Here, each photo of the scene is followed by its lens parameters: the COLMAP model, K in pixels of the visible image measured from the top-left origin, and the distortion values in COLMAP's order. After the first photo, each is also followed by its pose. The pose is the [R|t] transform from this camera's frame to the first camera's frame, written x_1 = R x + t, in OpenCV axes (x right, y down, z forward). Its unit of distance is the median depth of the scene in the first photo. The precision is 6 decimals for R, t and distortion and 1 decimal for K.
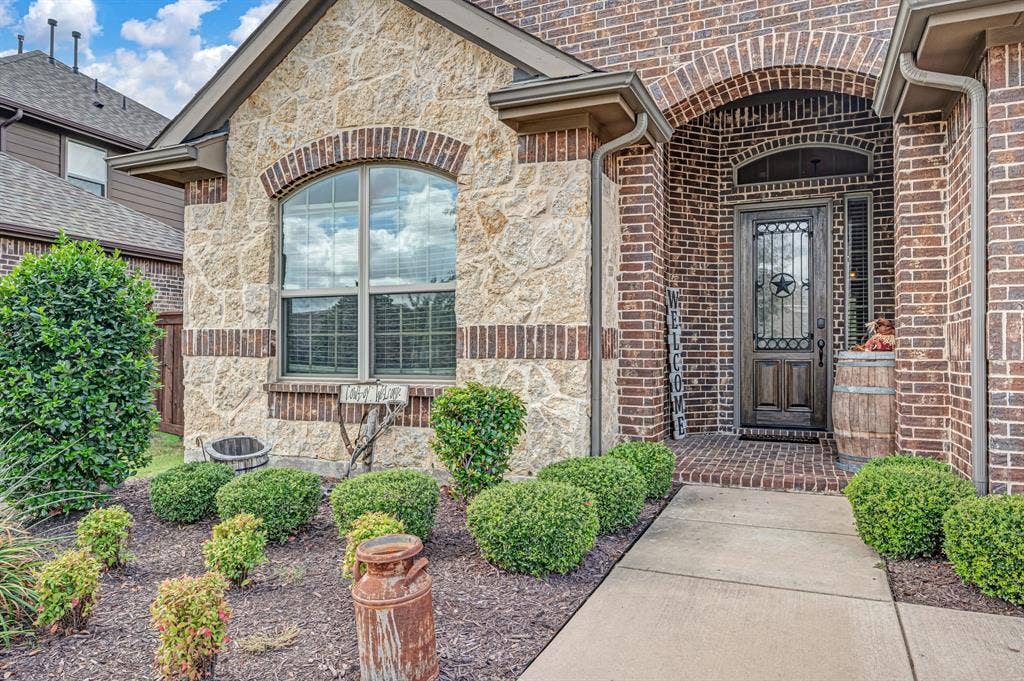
lens RADIAL K [[633.9, 0, 524.3], [0, 633.9, 344.9], [0, 0, 1]] dist [0.001284, 0.000048]
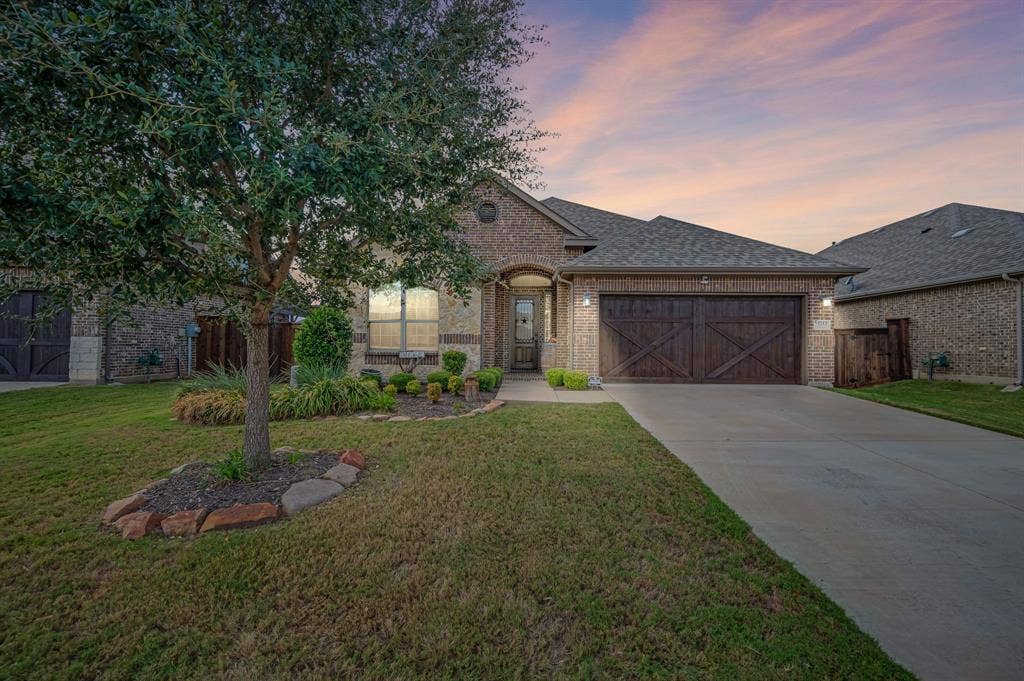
lens RADIAL K [[415.4, 0, 500.4], [0, 415.4, 354.4], [0, 0, 1]] dist [-0.001125, -0.000117]
pose [[0.931658, -0.001455, 0.363334, -0.569933], [-0.009584, 0.999546, 0.028578, 0.011997], [-0.363211, -0.030107, 0.931221, -1.083248]]
